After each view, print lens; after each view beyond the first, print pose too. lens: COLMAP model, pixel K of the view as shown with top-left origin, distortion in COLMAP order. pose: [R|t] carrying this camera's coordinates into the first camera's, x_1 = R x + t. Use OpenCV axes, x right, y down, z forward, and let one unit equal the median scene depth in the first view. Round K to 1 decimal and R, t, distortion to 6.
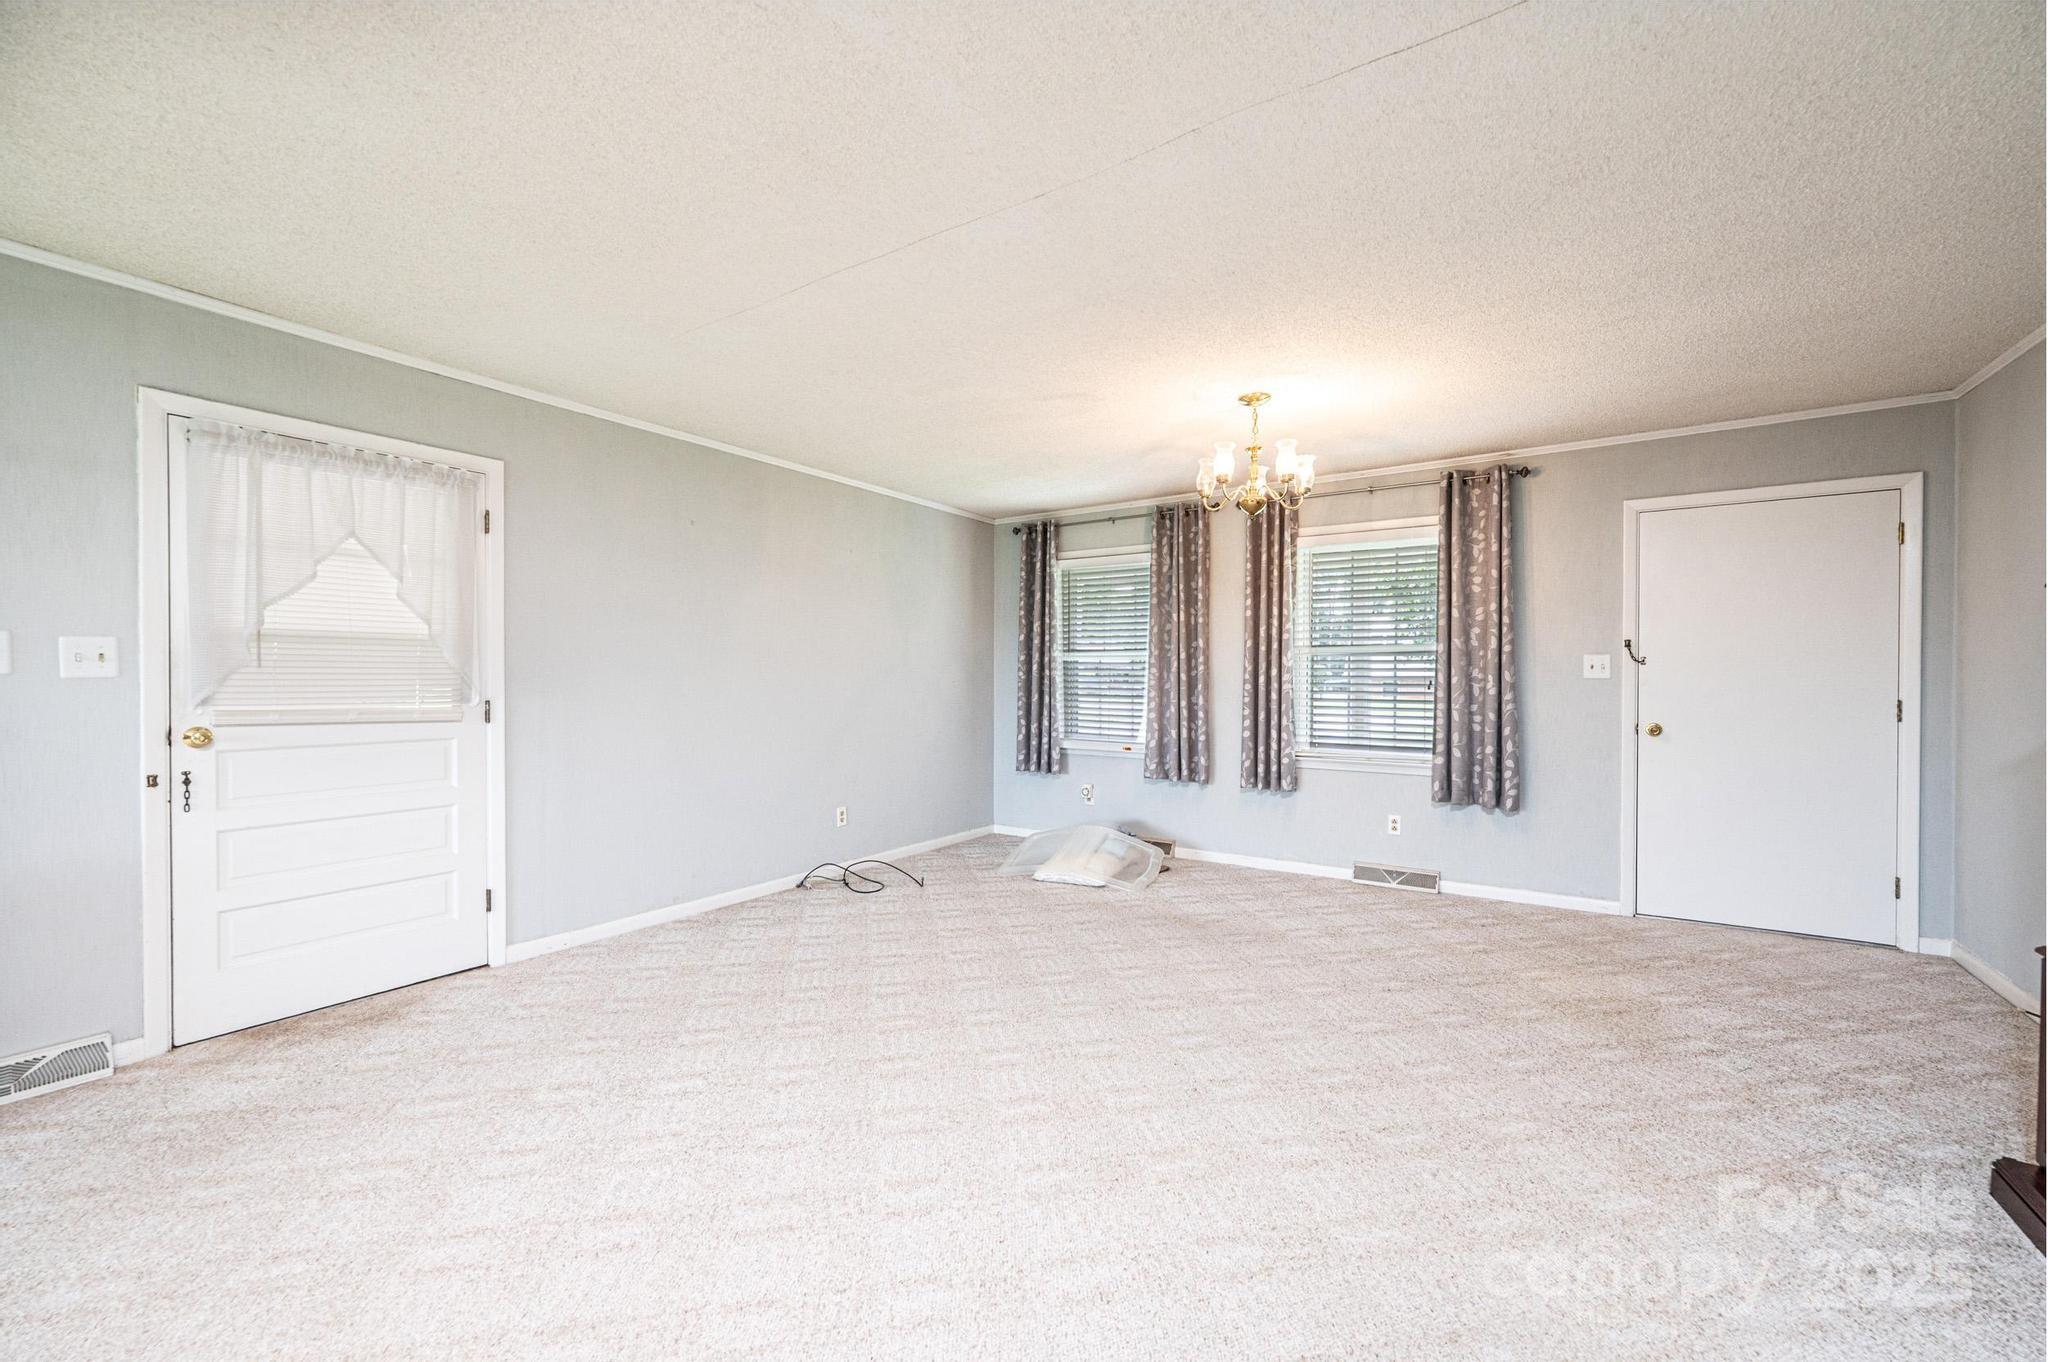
lens RADIAL K [[813.2, 0, 1023.1], [0, 813.2, 682.5], [0, 0, 1]] dist [-0.001110, -0.000205]
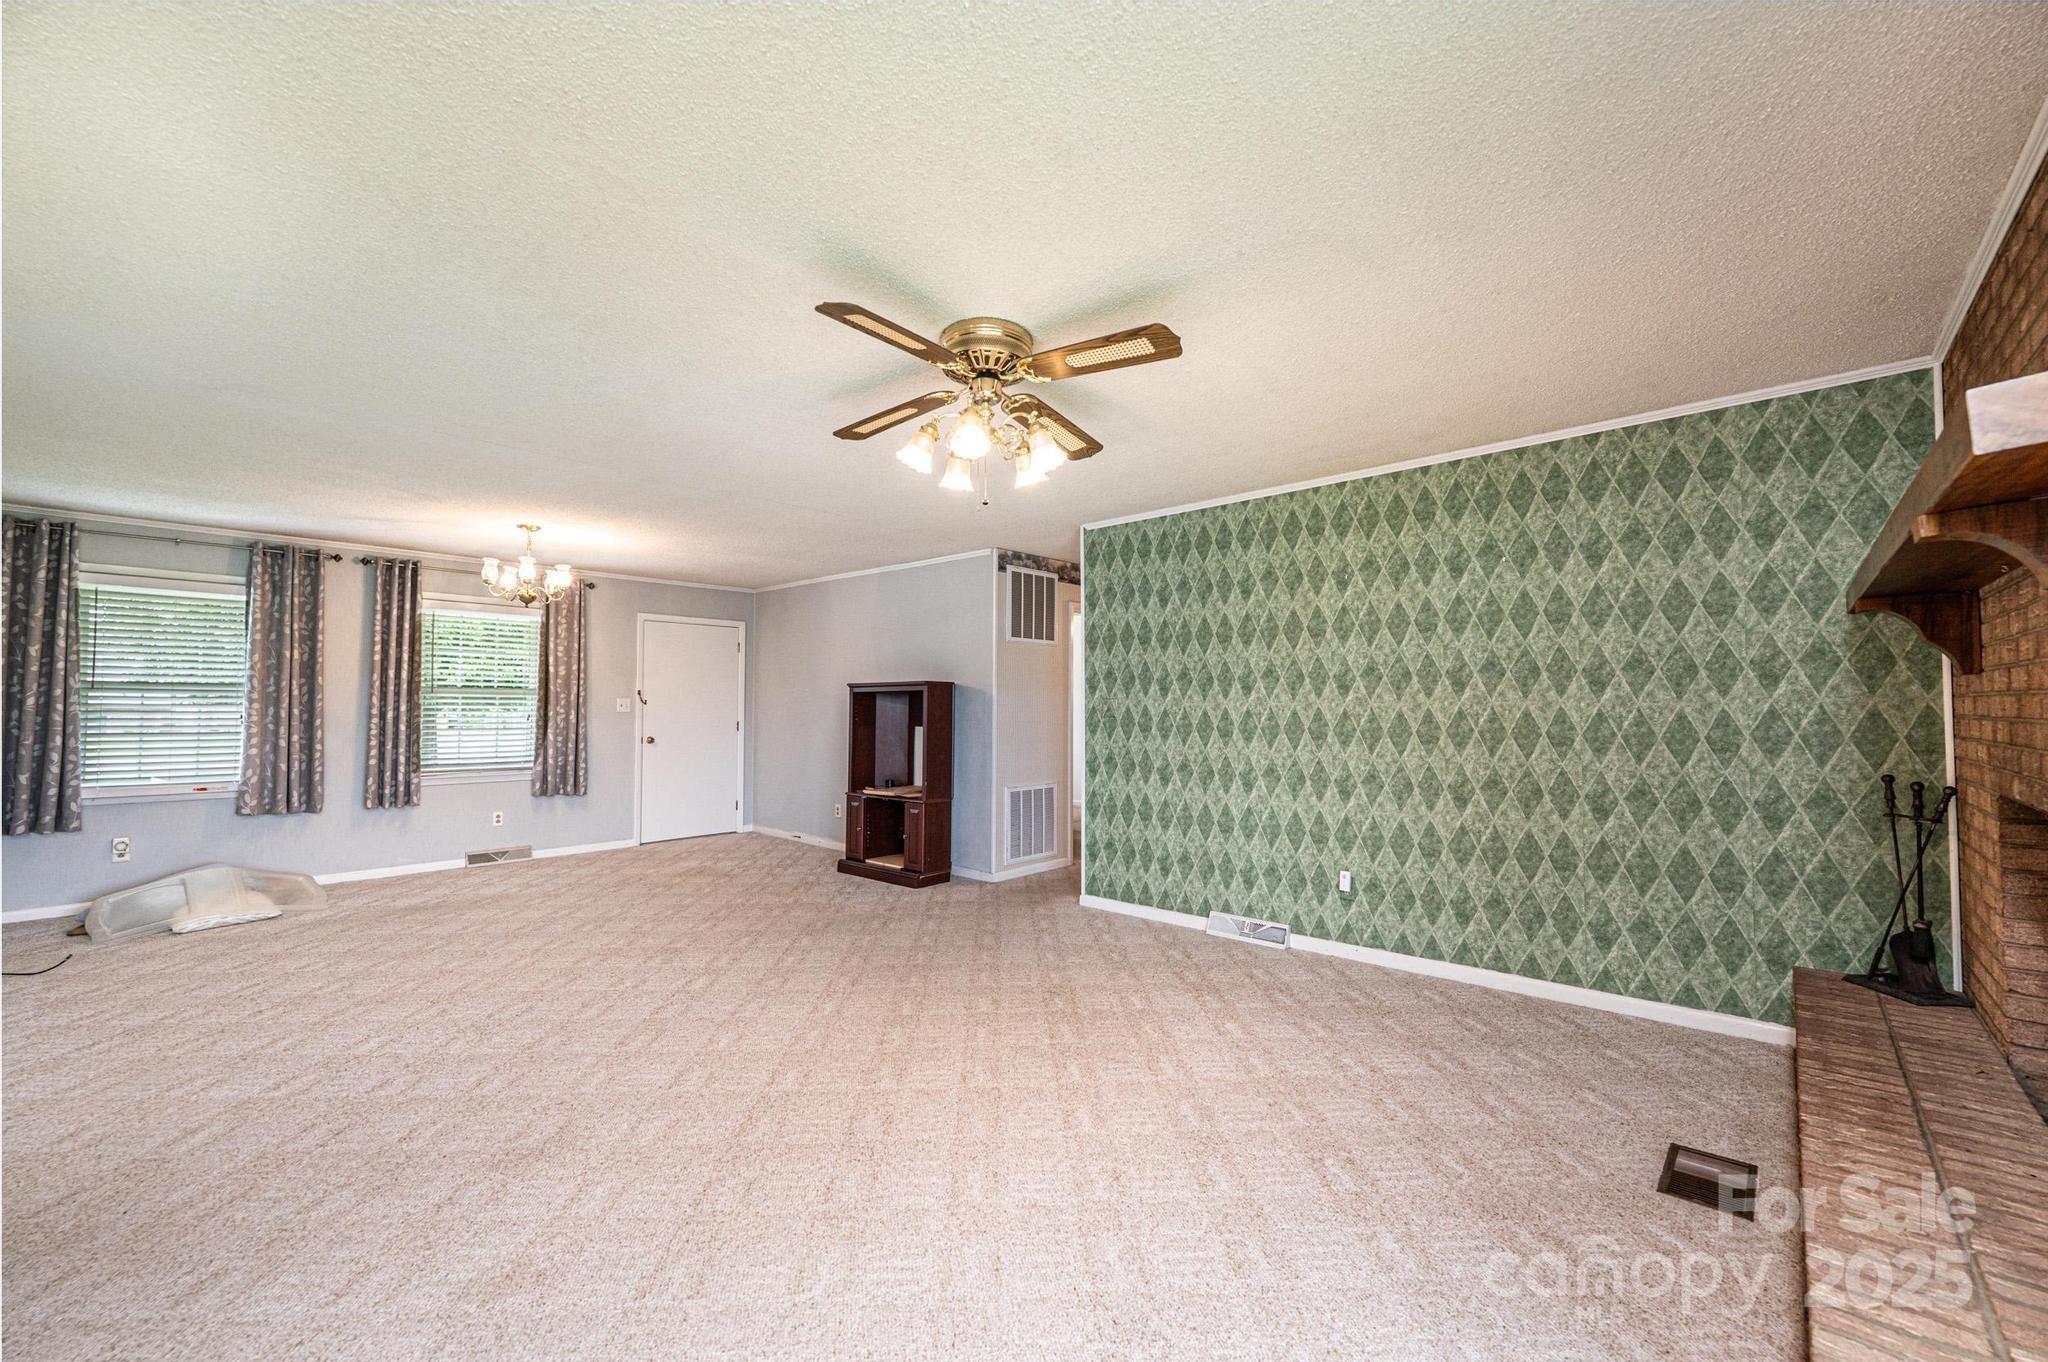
lens RADIAL K [[813.2, 0, 1023.1], [0, 813.2, 682.5], [0, 0, 1]] dist [-0.001110, -0.000205]
pose [[0.152605, 0.030133, 0.987828, -1.174281], [0.006499, 0.999483, -0.031493, -0.010444], [-0.988266, 0.011225, 0.152330, -0.142720]]
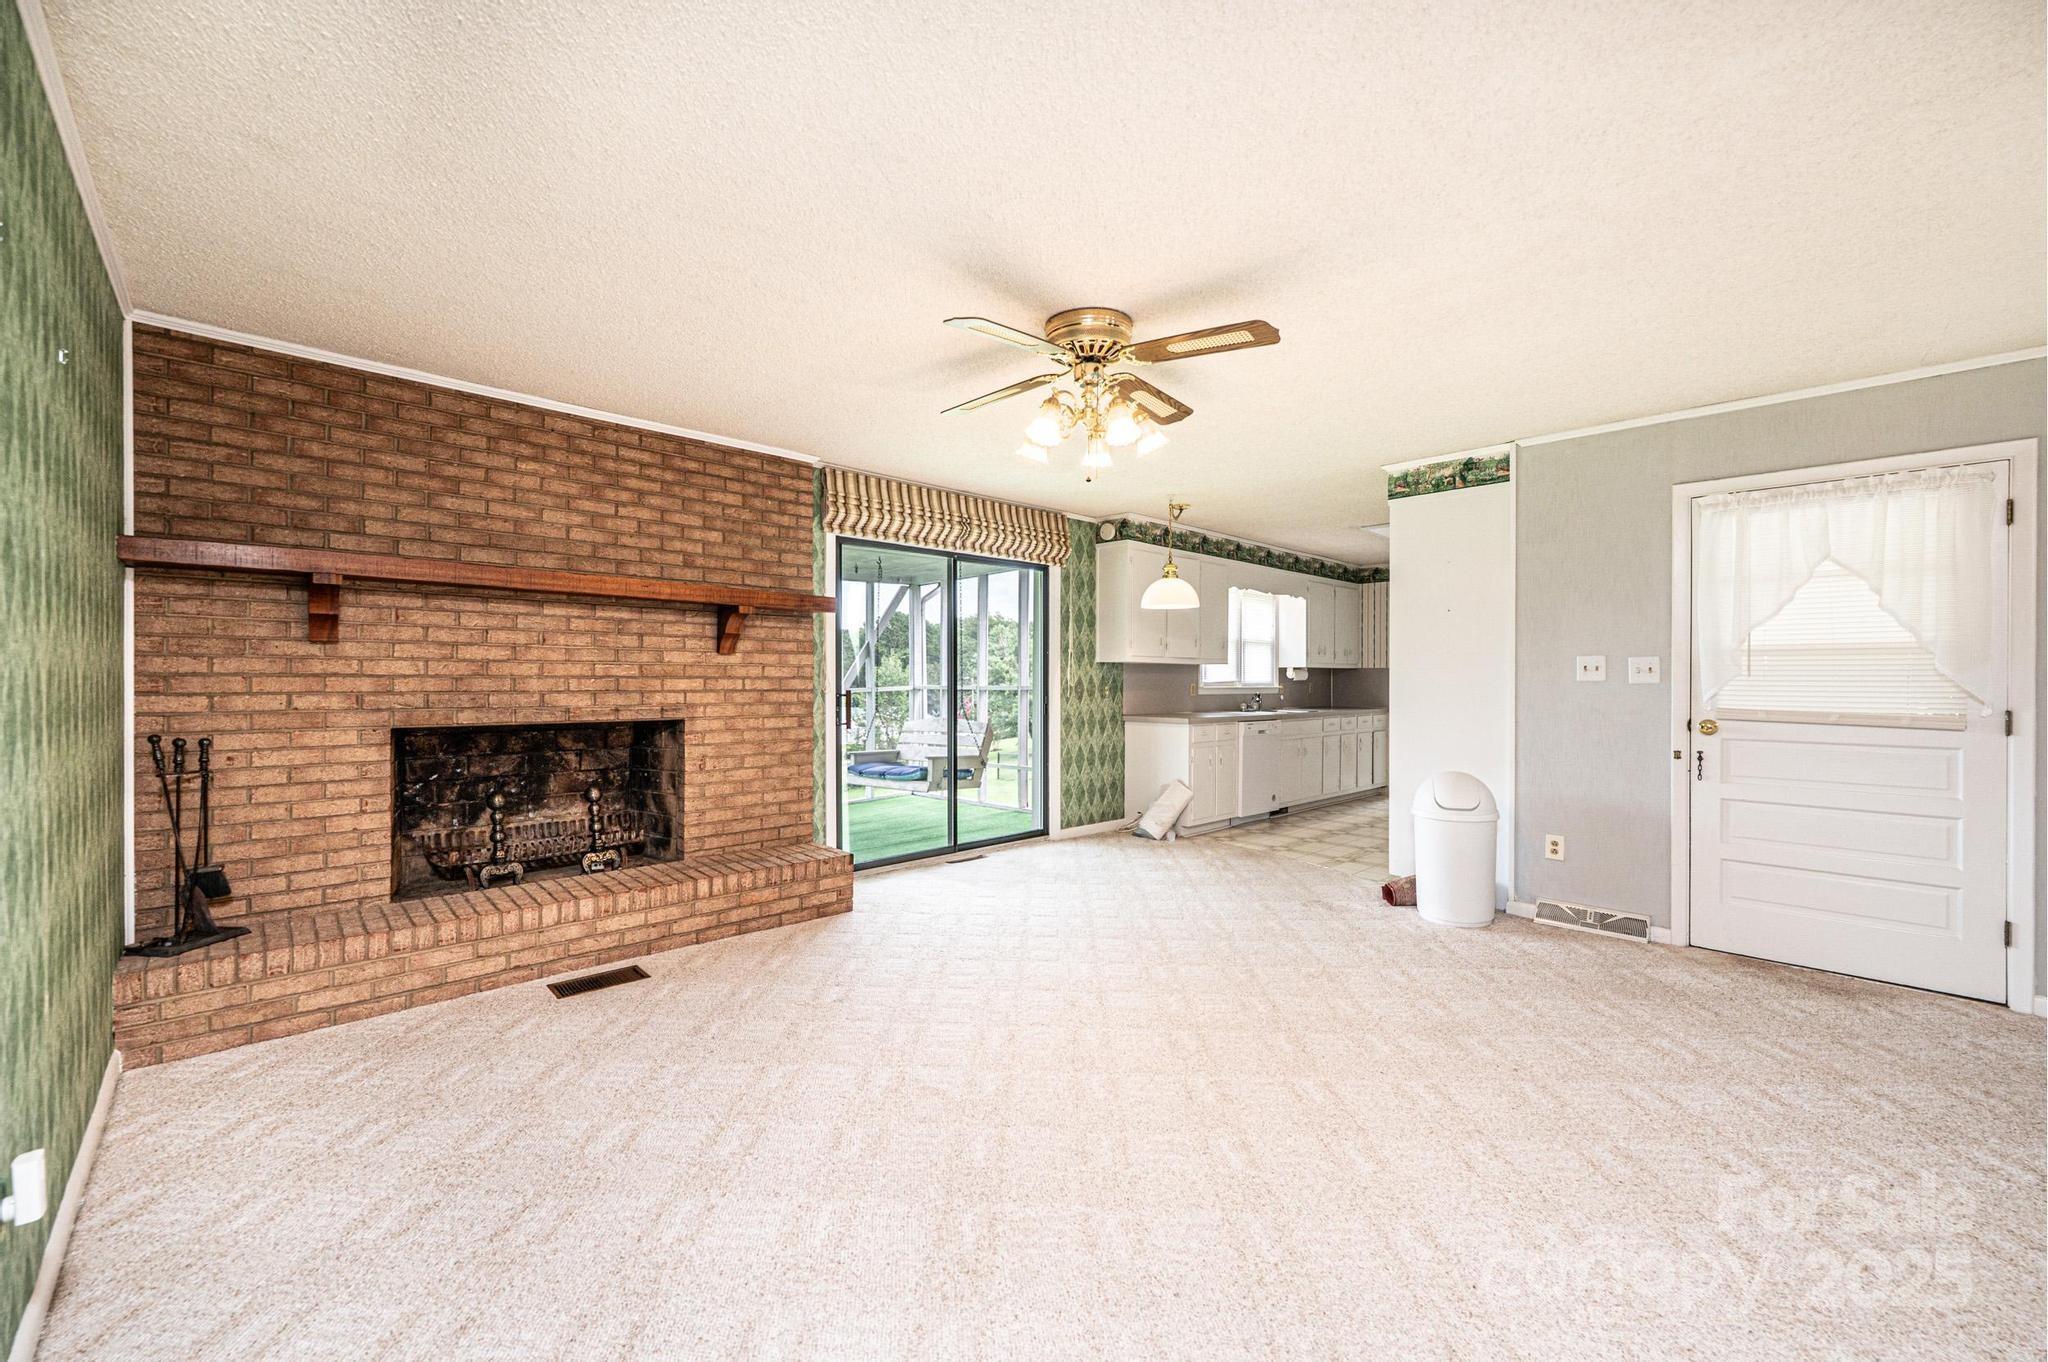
lens RADIAL K [[813.2, 0, 1023.1], [0, 813.2, 682.5], [0, 0, 1]] dist [-0.001110, -0.000205]
pose [[-0.217678, 0.001622, -0.976019, 0.485865], [-0.011196, 0.999929, 0.004159, -0.000671], [0.975956, 0.011833, -0.217645, 0.140416]]
